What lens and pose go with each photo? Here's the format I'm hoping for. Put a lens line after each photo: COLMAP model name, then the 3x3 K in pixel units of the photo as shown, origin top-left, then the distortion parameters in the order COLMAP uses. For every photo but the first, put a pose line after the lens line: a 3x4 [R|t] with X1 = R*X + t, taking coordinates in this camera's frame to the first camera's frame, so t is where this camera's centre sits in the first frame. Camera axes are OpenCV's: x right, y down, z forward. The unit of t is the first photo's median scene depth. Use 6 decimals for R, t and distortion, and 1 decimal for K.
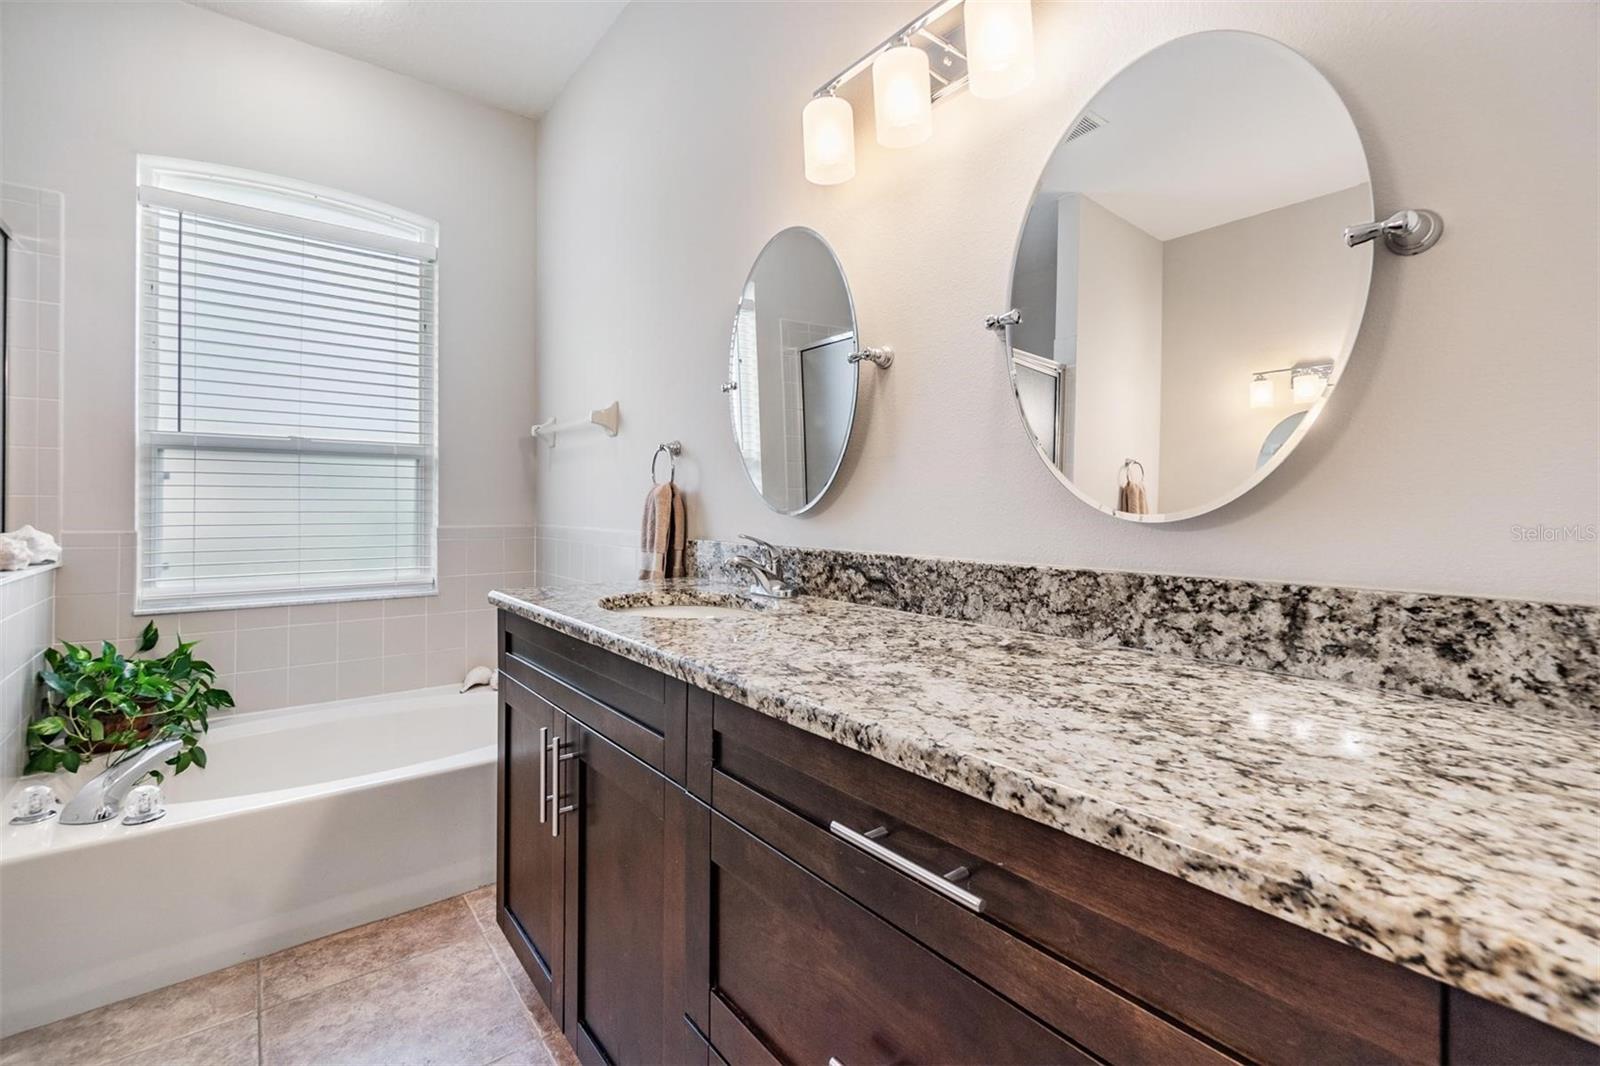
lens RADIAL K [[701.3, 0, 797.2], [0, 701.3, 508.8], [0, 0, 1]] dist [-0.000661, -0.001721]
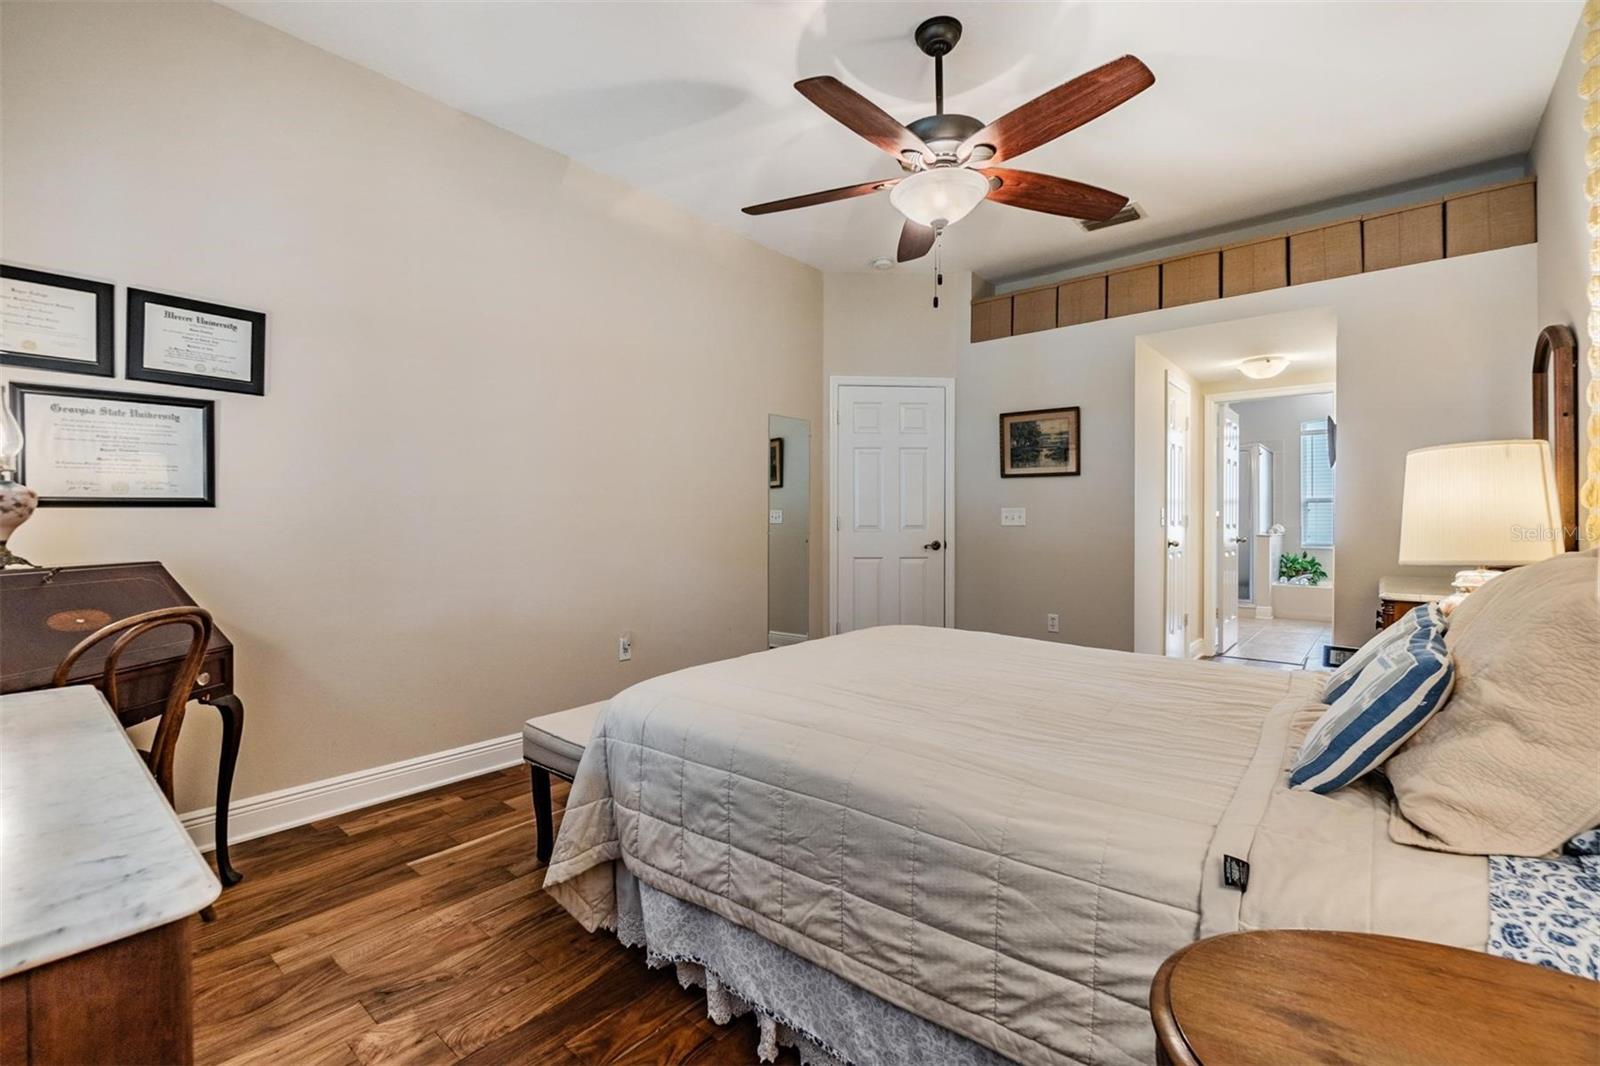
lens RADIAL K [[701.3, 0, 797.2], [0, 701.3, 508.8], [0, 0, 1]] dist [-0.000661, -0.001721]
pose [[0.210010, -0.005822, -0.977682, 3.349087], [-0.003858, 0.999970, -0.006783, -0.035116], [0.977692, 0.005196, 0.209981, -3.772129]]
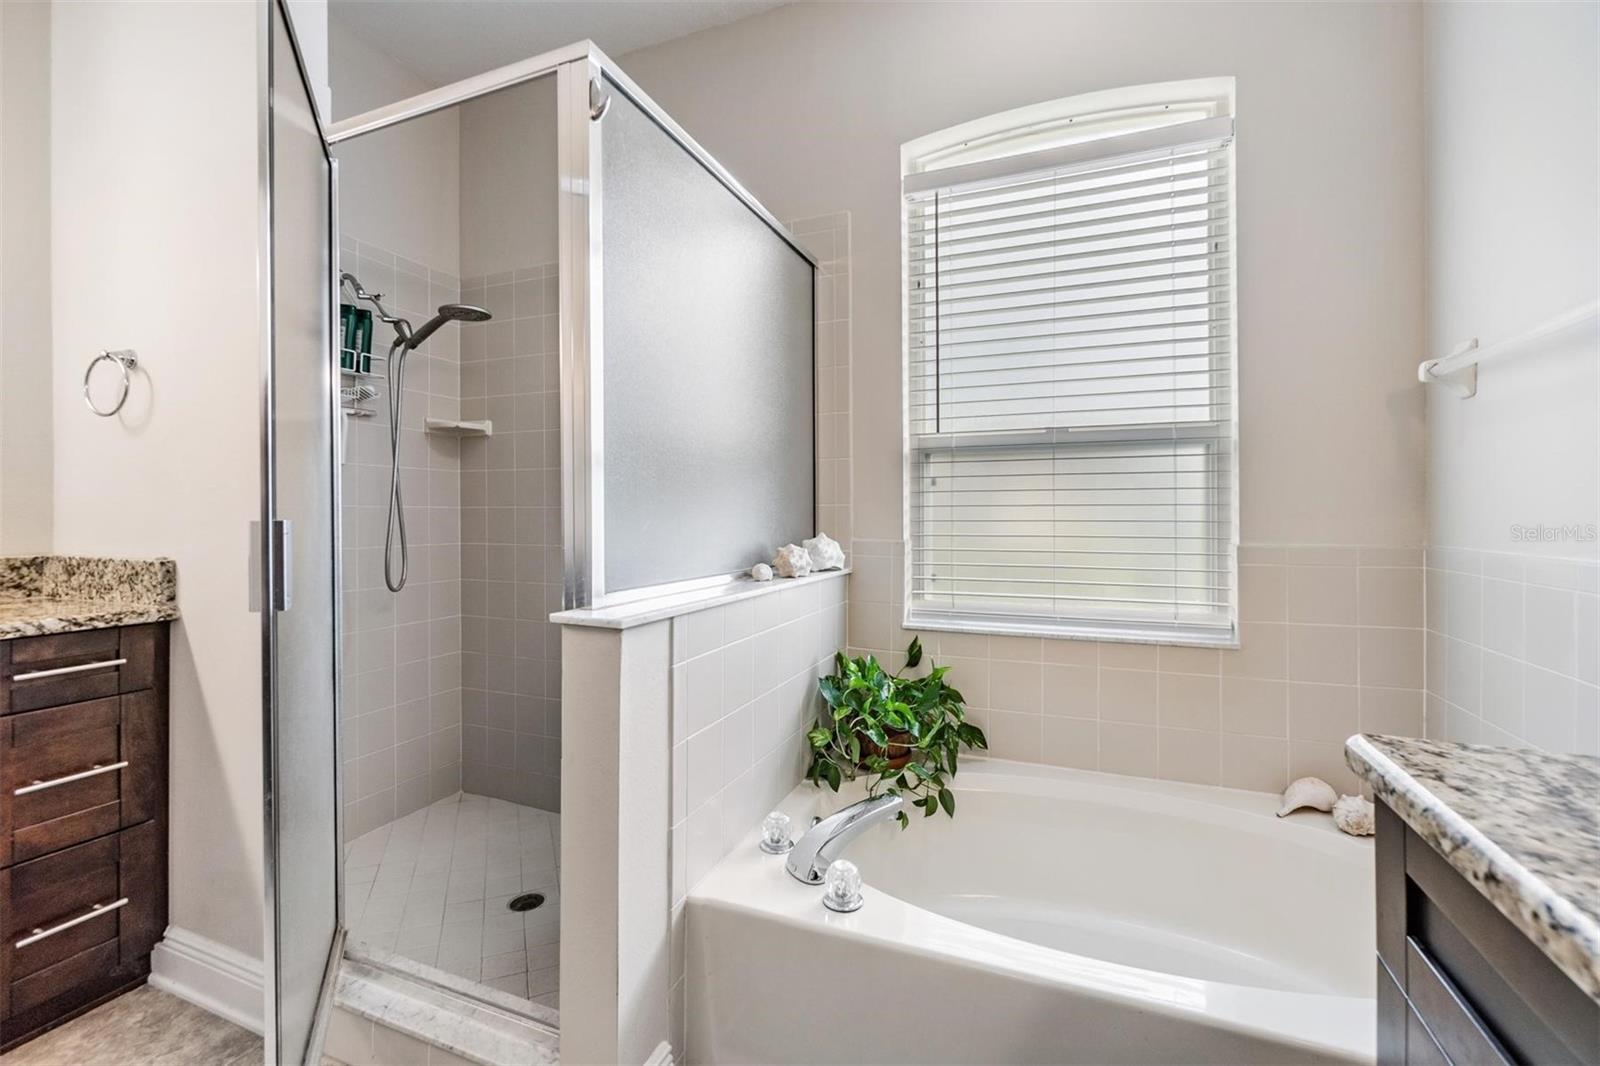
lens RADIAL K [[698.2, 0, 796.7], [0, 698.2, 514.4], [0, 0, 1]] dist [-0.002499, -0.000362]
pose [[0.491957, -0.003544, -0.870612, -0.294893], [0.001789, 0.999994, -0.003059, -0.001445], [0.870618, -0.000052, 0.491960, 0.635910]]
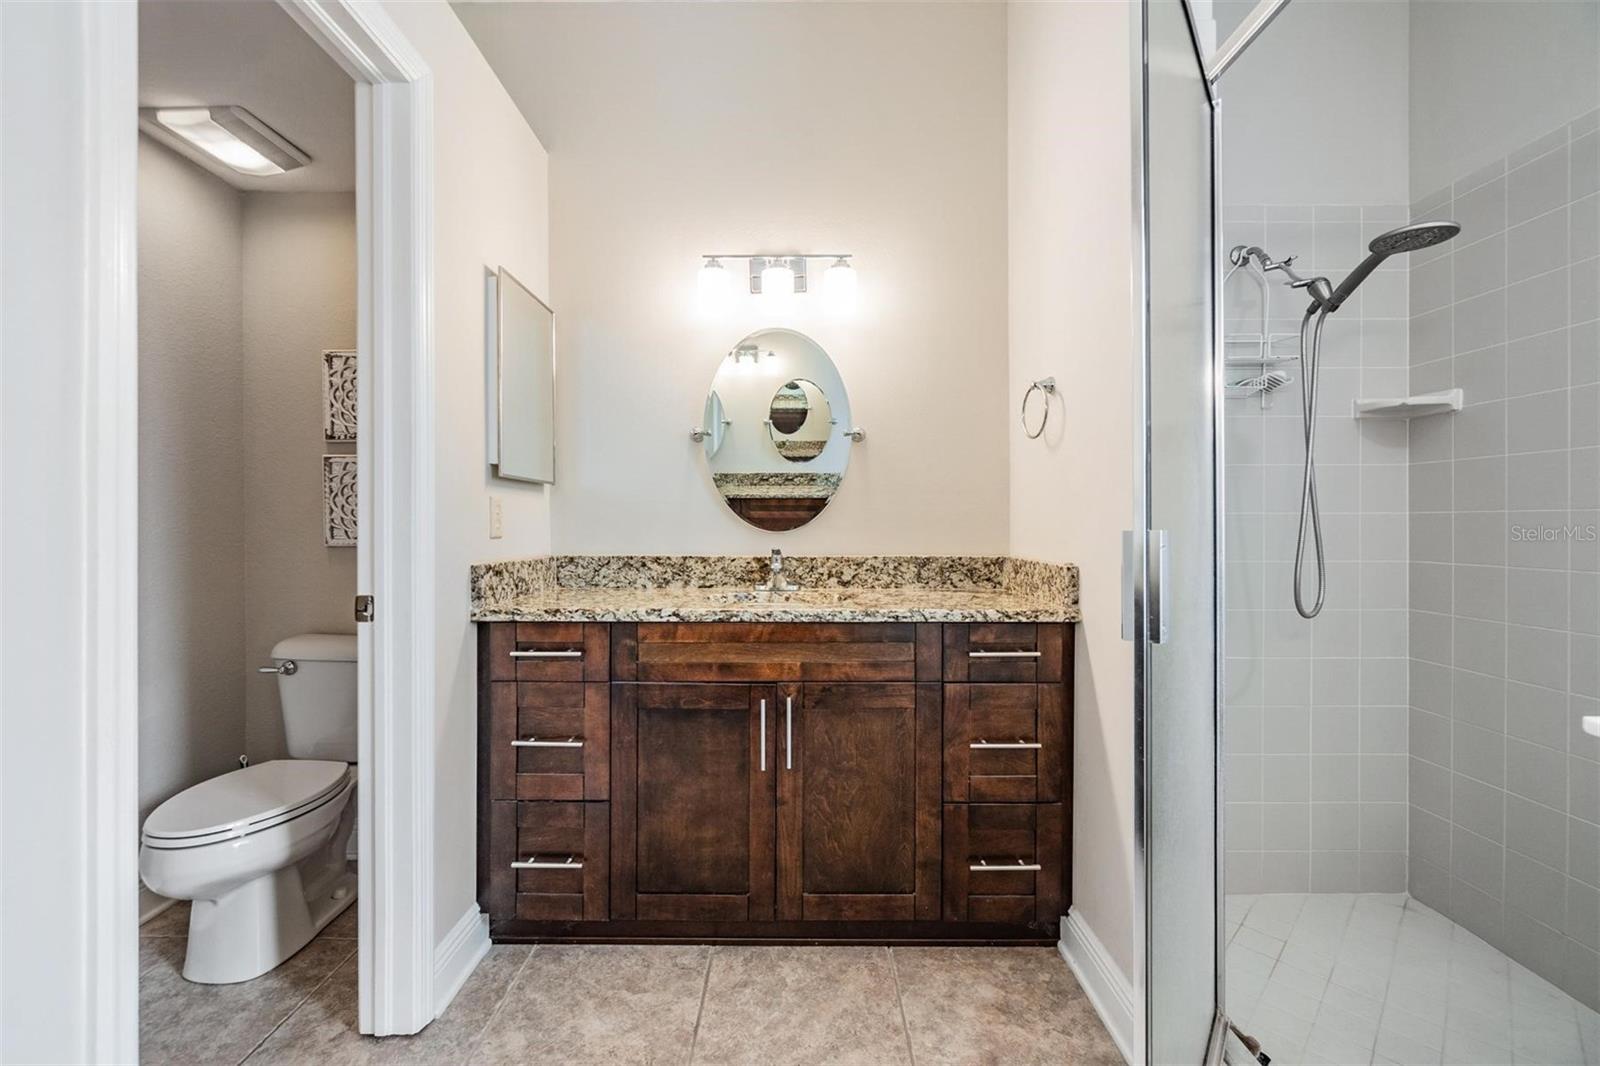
lens RADIAL K [[695.7, 0, 791.7], [0, 695.7, 531.4], [0, 0, 1]] dist [-0.001268, 0.000275]
pose [[-0.622503, 0.006210, -0.782593, -0.532094], [0.000544, 0.999972, 0.007502, -0.001808], [0.782617, 0.004244, -0.622489, 0.673983]]
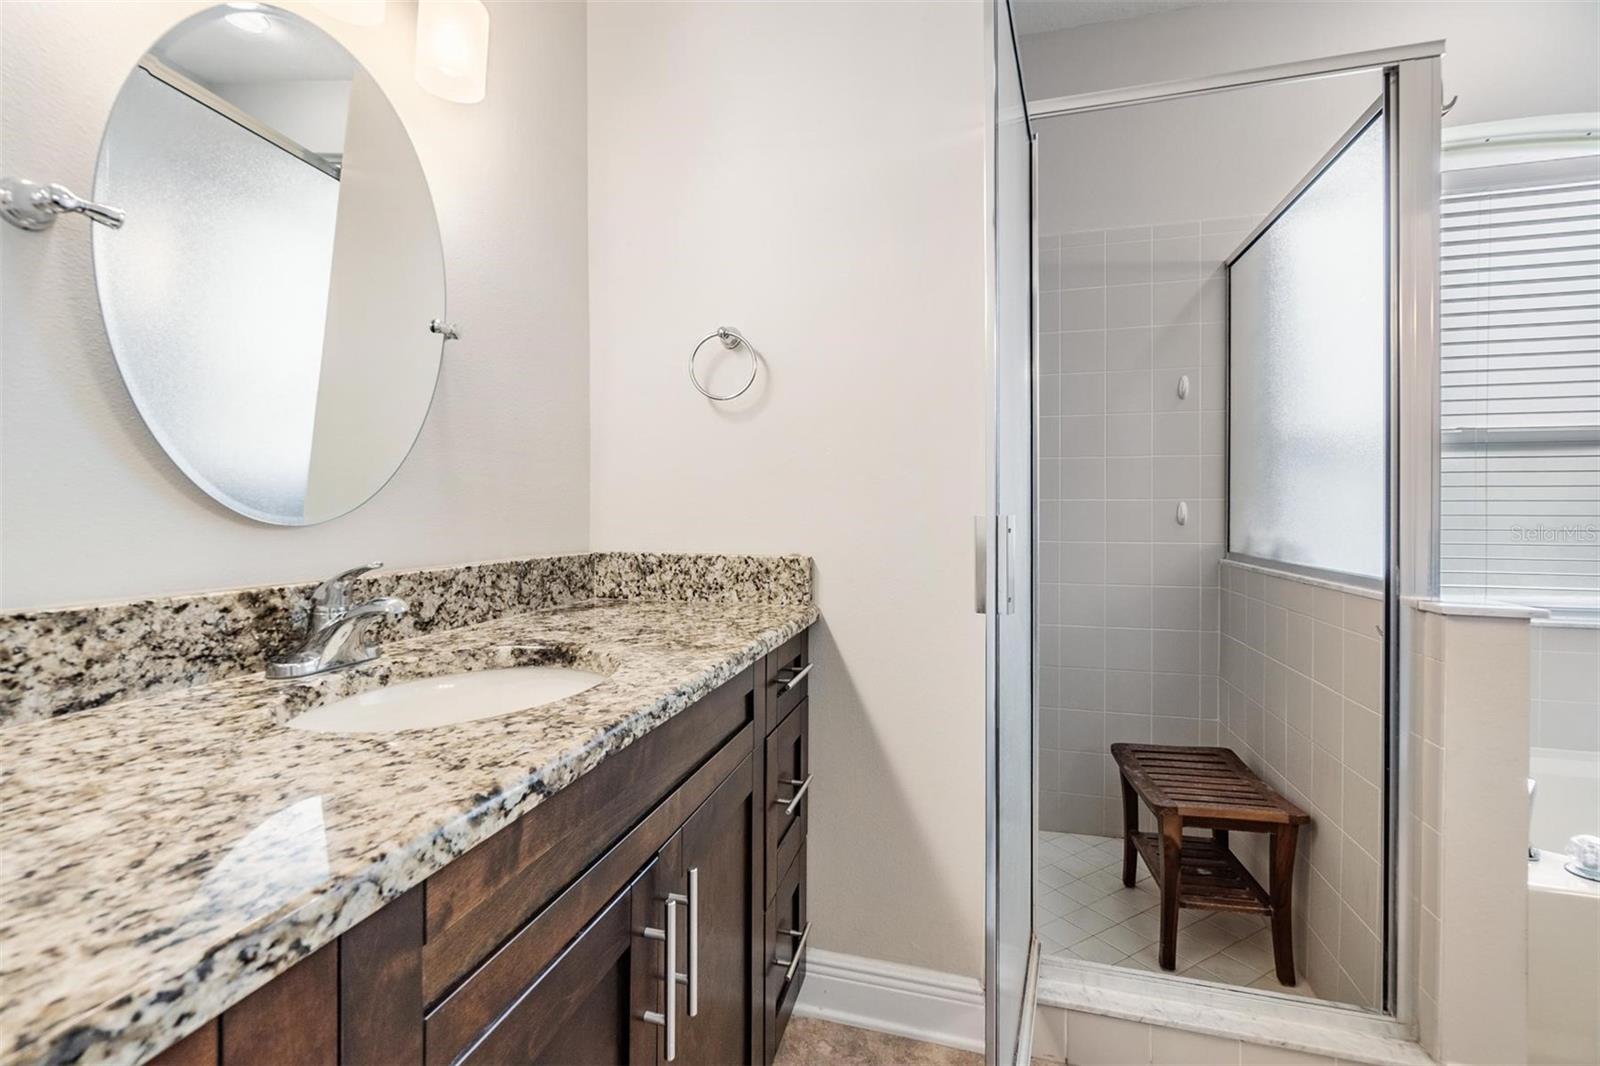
lens RADIAL K [[701.3, 0, 797.2], [0, 701.3, 508.8], [0, 0, 1]] dist [-0.000661, -0.001721]
pose [[0.587766, -0.001168, -0.809030, -0.943397], [0.000917, 0.999999, -0.000778, -0.003288], [0.809030, -0.000285, 0.587767, -0.338505]]
